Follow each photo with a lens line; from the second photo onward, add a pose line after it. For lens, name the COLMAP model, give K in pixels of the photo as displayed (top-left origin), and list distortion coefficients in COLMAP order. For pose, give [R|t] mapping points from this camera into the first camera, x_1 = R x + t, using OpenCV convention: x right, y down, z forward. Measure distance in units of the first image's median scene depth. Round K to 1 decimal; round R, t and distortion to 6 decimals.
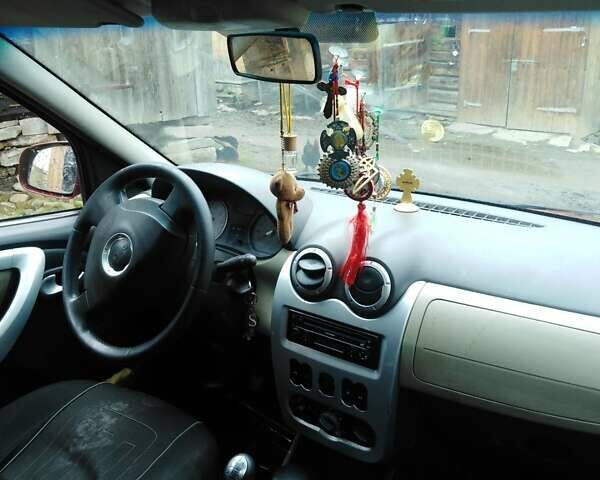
lens RADIAL K [[593.9, 0, 299.8], [0, 593.9, 221.3], [0, 0, 1]] dist [0.055058, -0.090146]
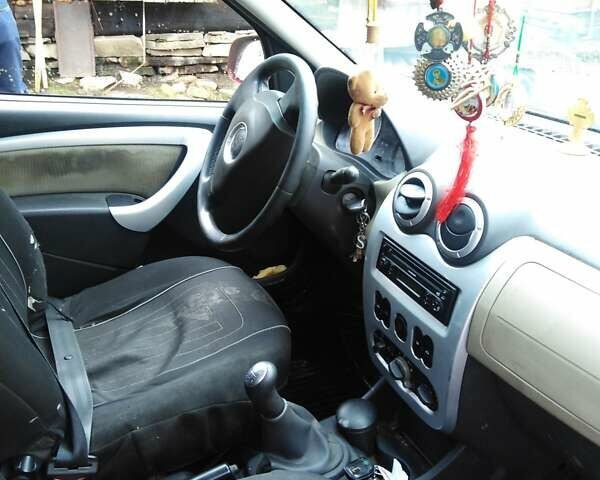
lens RADIAL K [[593.9, 0, 299.8], [0, 593.9, 221.3], [0, 0, 1]] dist [0.055058, -0.090146]
pose [[0.865499, 0.223555, -0.448256, 0.265182], [-0.171665, 0.973070, 0.153839, 0.010845], [0.470576, -0.056197, 0.880568, 0.158856]]
